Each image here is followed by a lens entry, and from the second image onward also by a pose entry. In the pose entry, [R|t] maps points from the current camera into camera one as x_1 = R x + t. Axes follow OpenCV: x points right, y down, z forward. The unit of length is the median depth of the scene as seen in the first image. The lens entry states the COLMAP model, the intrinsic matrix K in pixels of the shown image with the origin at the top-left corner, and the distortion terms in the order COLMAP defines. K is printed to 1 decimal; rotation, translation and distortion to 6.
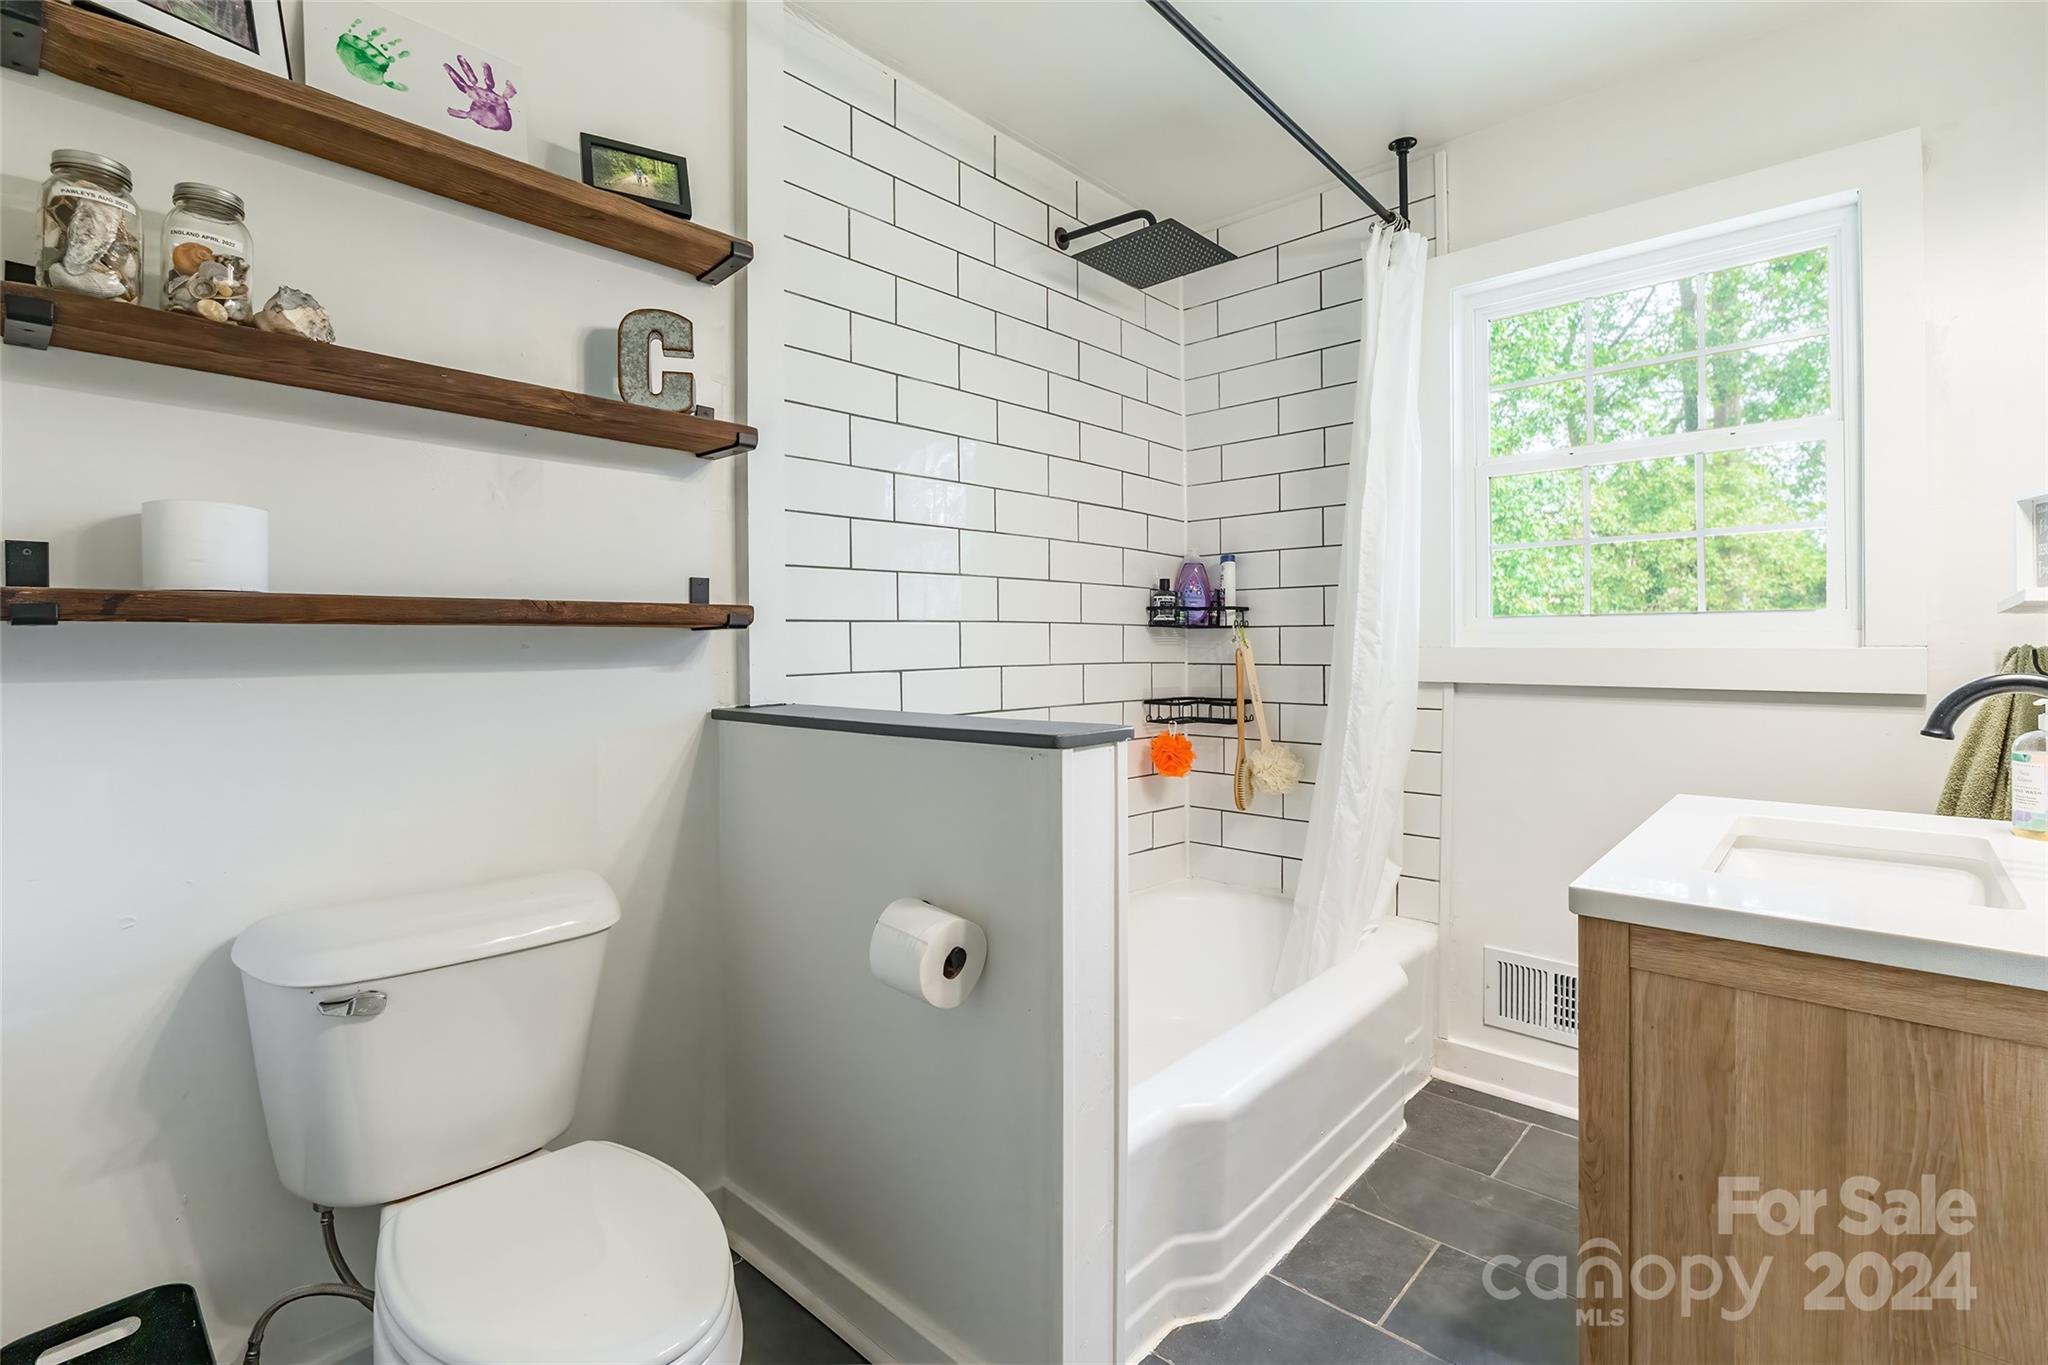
lens RADIAL K [[956.9, 0, 1024.0], [0, 956.9, 682.5], [0, 0, 1]] dist [-0.003102, -0.000124]
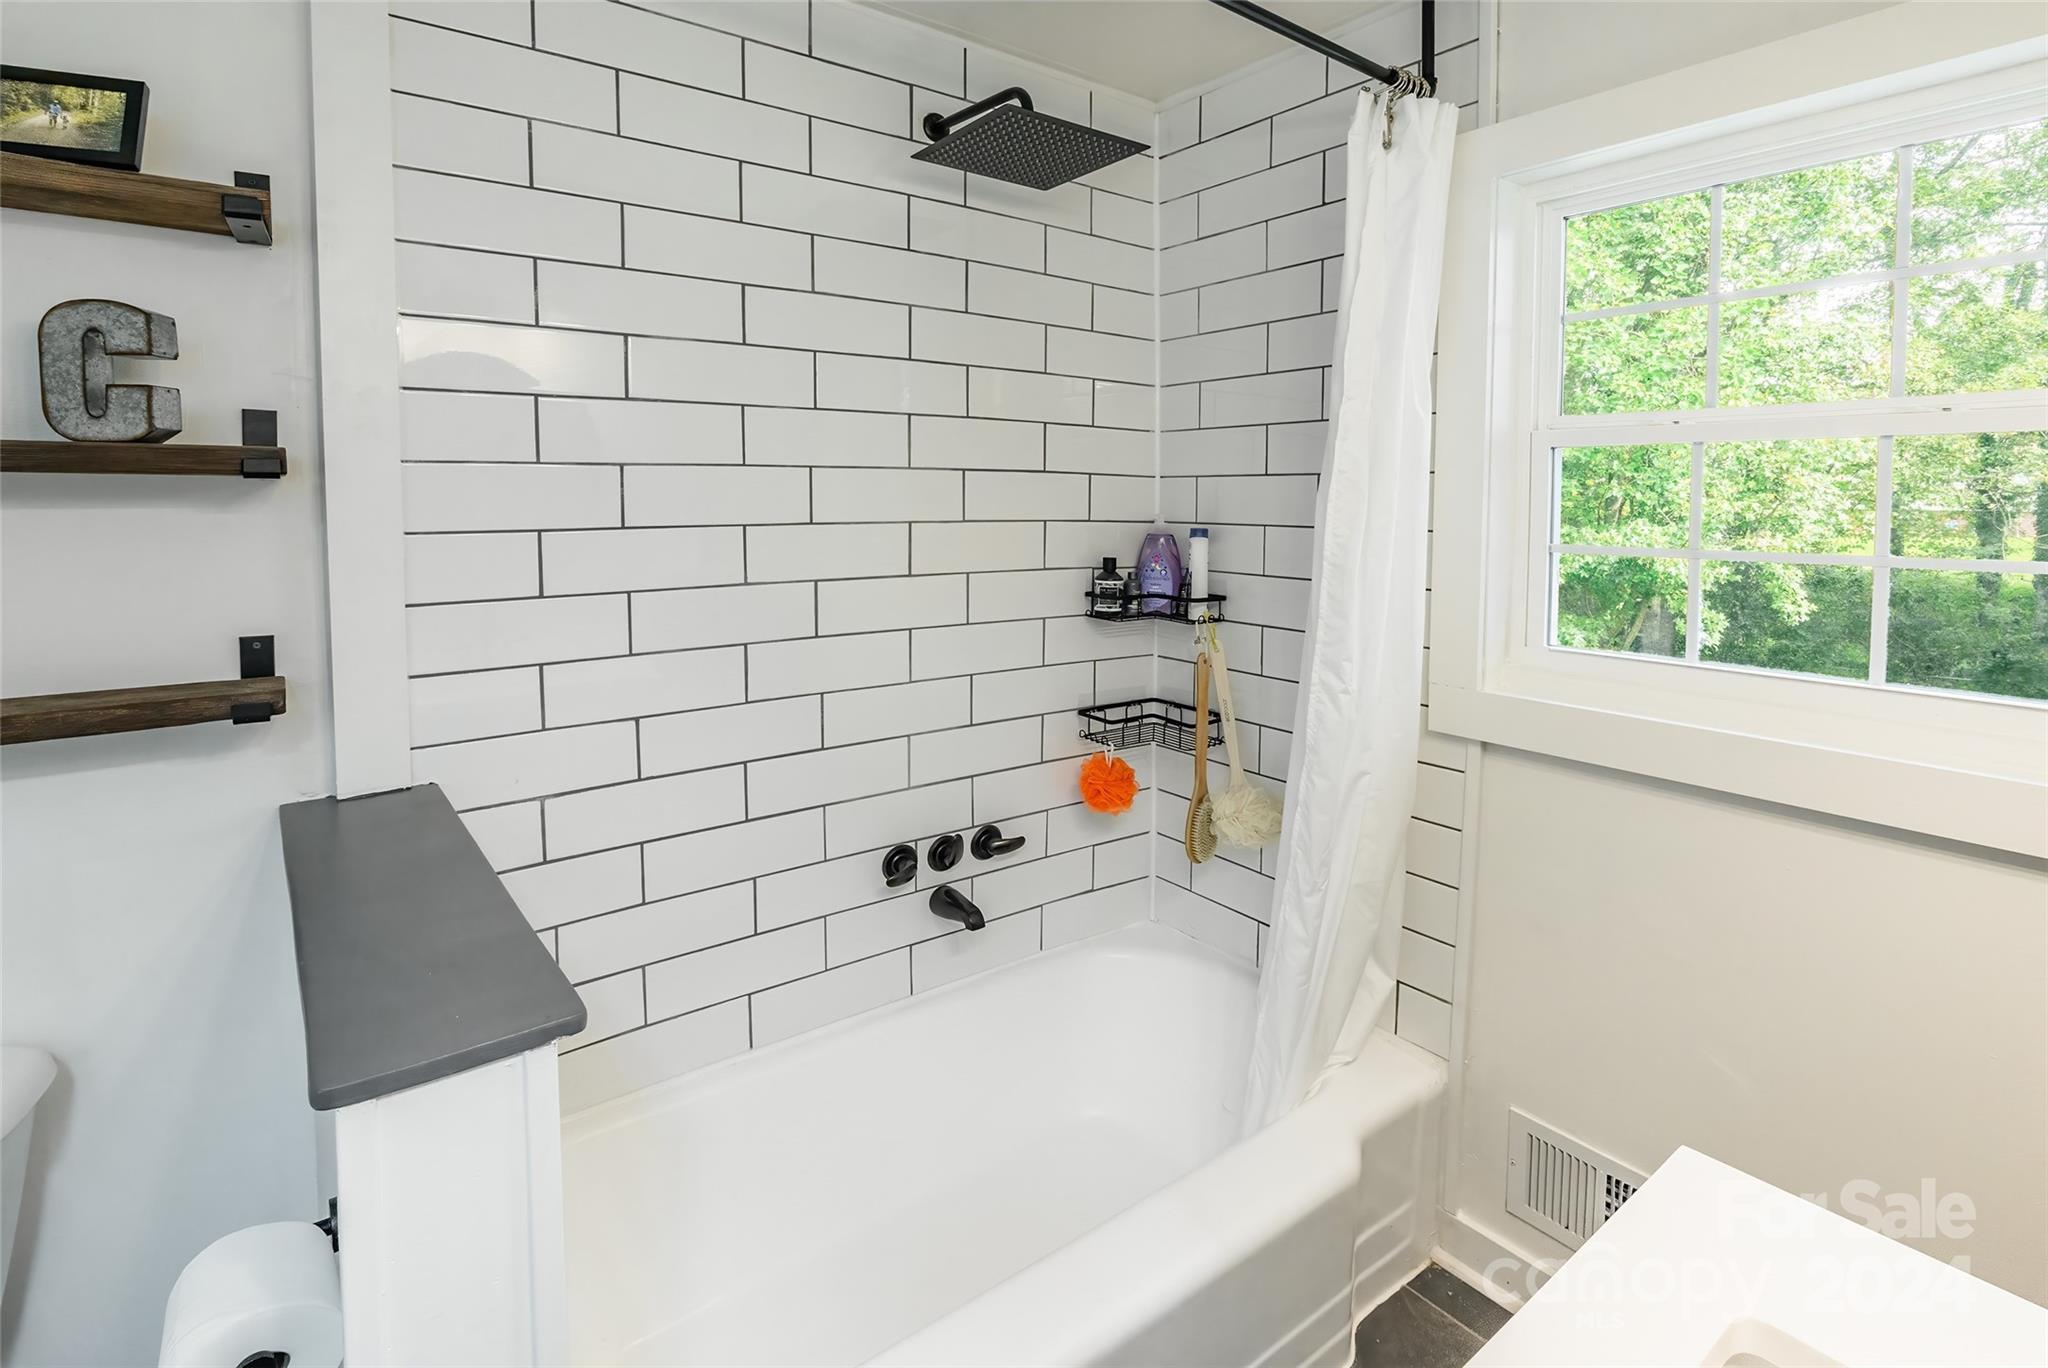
lens RADIAL K [[966.9, 0, 1019.0], [0, 966.9, 562.4], [0, 0, 1]] dist [-0.004762, -0.000621]
pose [[0.979280, 0.046836, -0.197020, 0.234423], [-0.041544, 0.998658, 0.030913, -0.128263], [0.198203, -0.022088, 0.979912, 0.223783]]
